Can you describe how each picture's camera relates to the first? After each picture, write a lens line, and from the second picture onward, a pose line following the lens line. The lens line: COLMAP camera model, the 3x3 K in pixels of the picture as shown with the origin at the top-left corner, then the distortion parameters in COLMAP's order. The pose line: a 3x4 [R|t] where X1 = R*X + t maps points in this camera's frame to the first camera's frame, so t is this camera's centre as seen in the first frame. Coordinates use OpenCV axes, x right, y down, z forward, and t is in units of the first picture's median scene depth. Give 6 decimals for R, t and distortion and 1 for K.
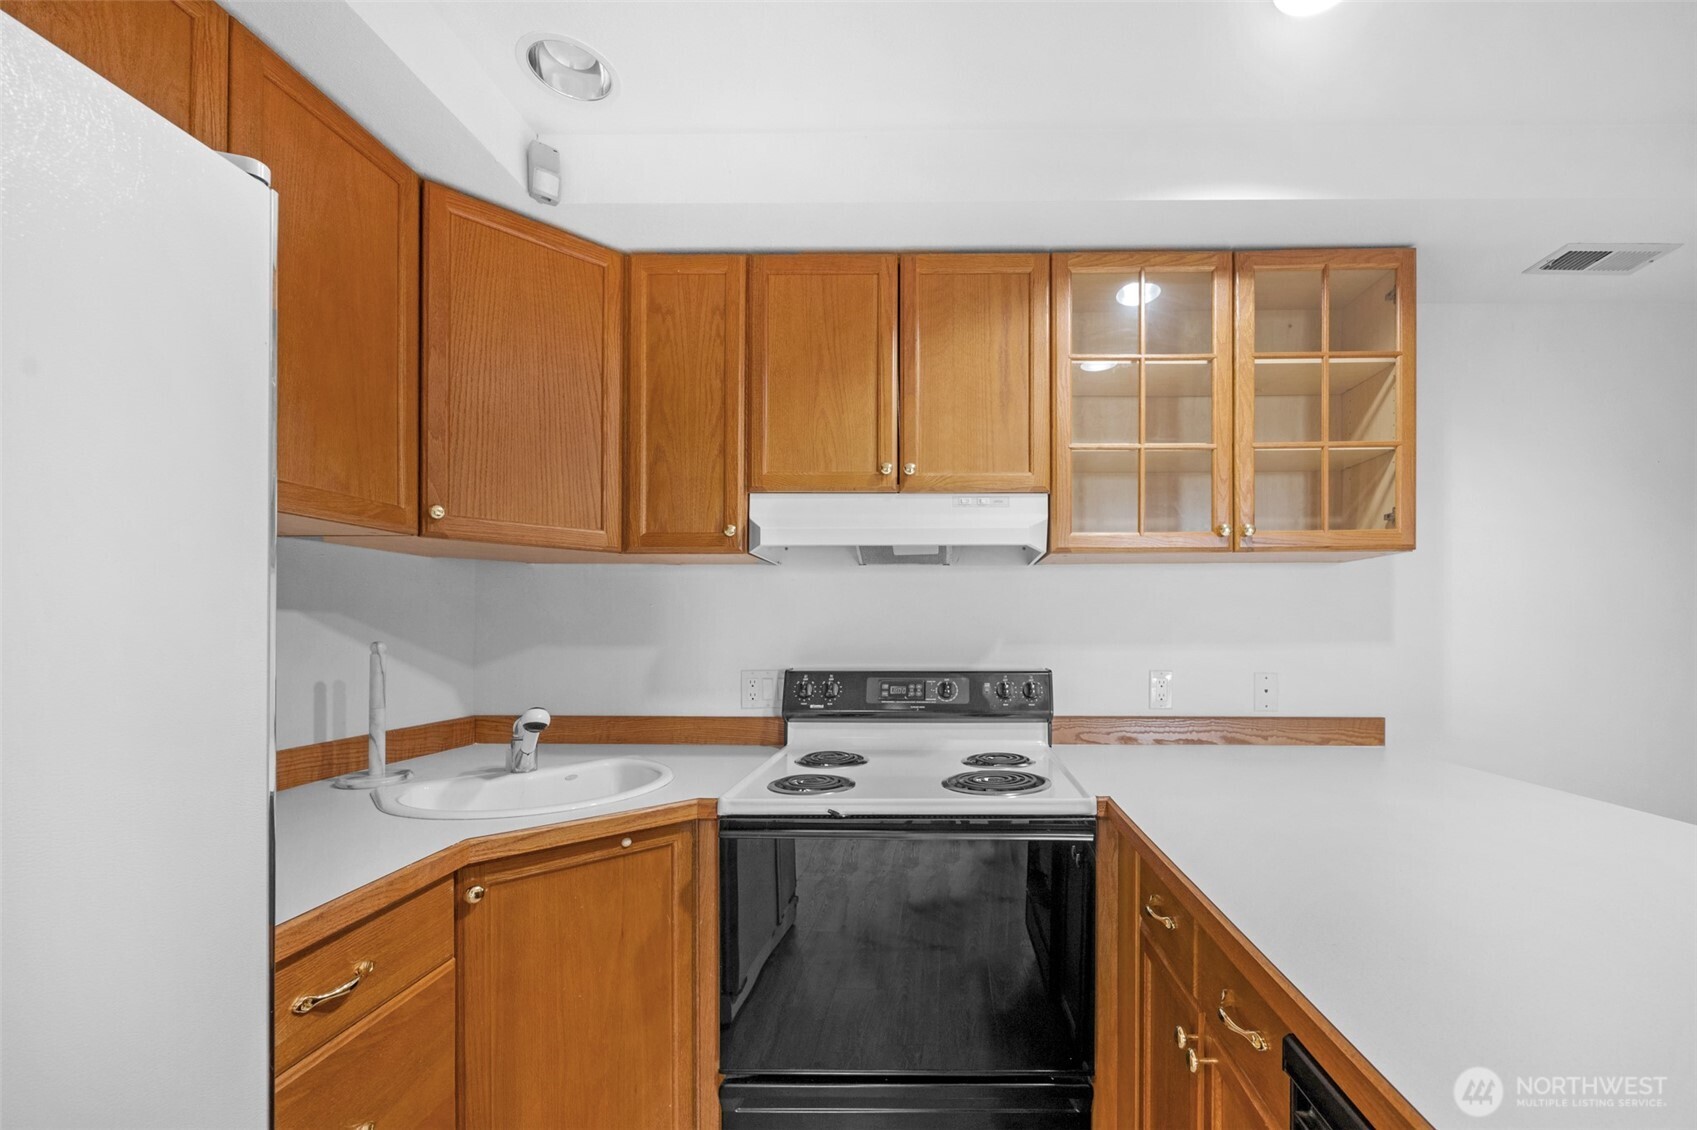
lens RADIAL K [[679.3, 0, 910.6], [0, 679.3, 626.4], [0, 0, 1]] dist [-0.002576, 0.000382]
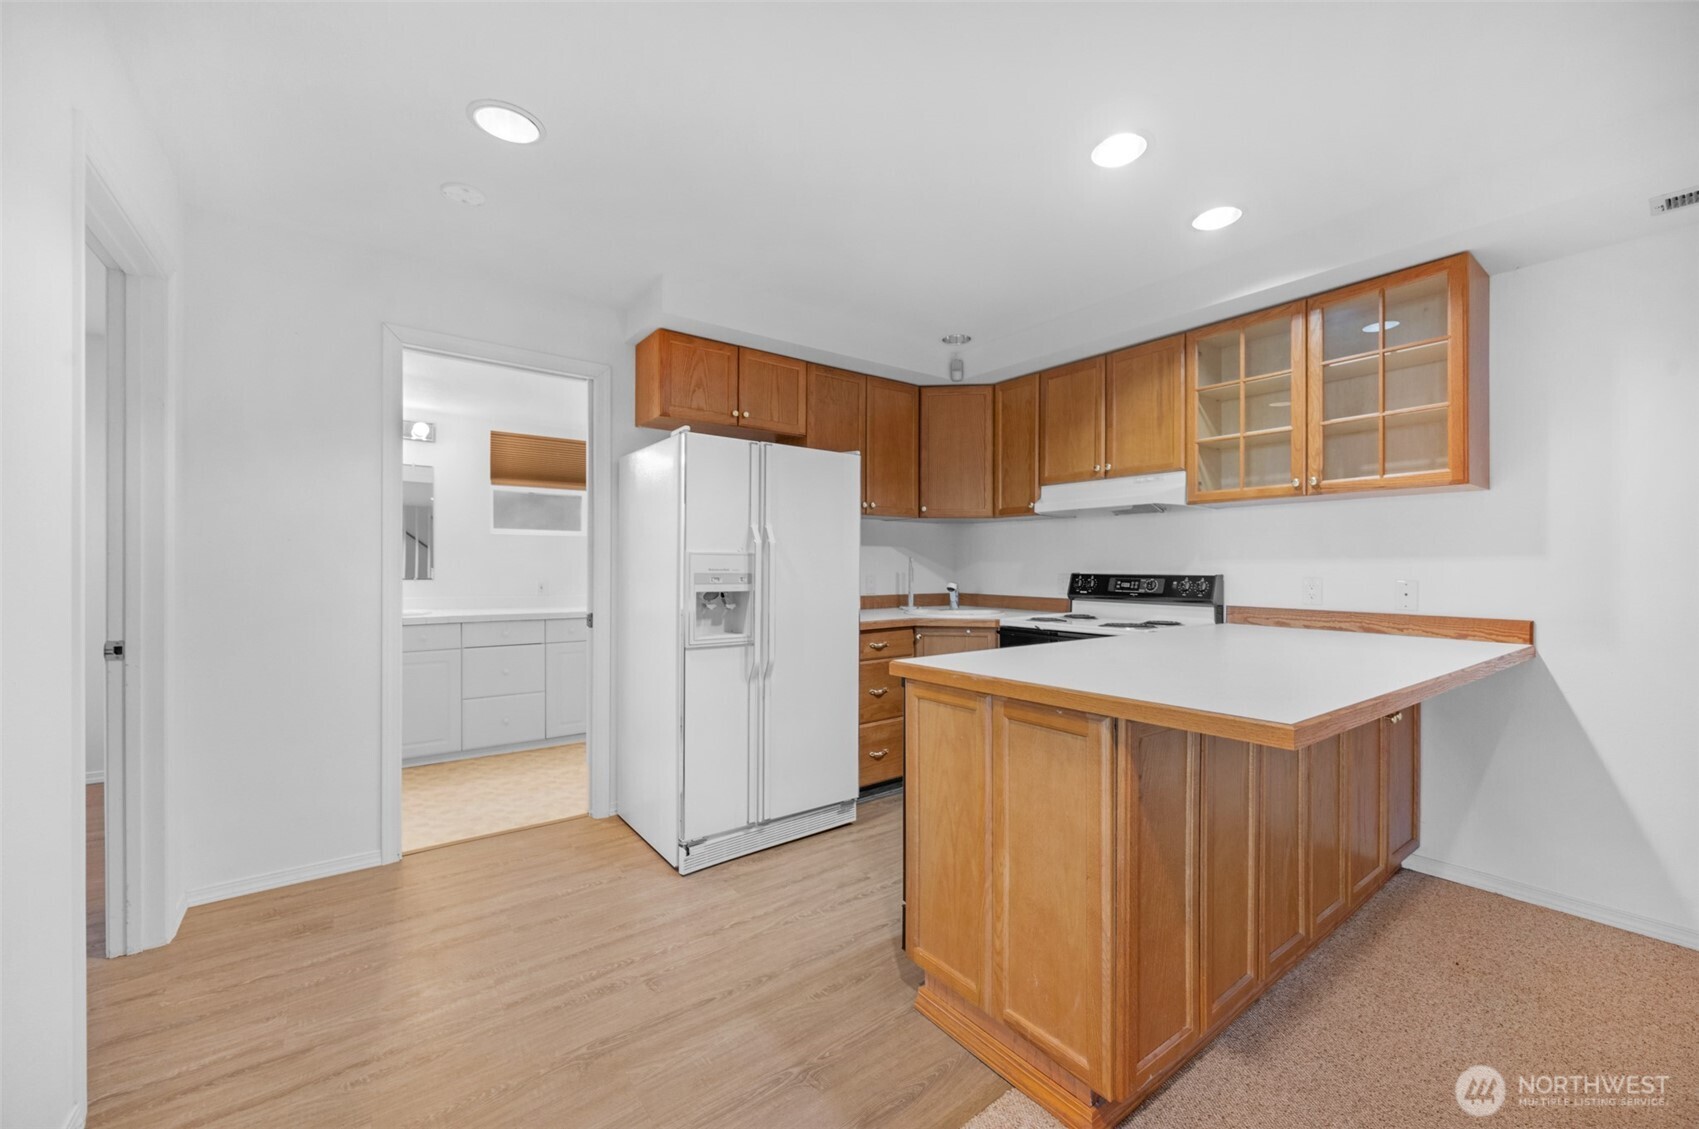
lens RADIAL K [[680.1, 0, 855.8], [0, 680.1, 573.4], [0, 0, 1]] dist [-0.002576, 0.000382]
pose [[0.621499, 0.008068, -0.783374, 1.050015], [-0.004483, 0.999967, 0.006743, 0.060202], [0.783402, -0.000679, 0.621514, -0.747955]]
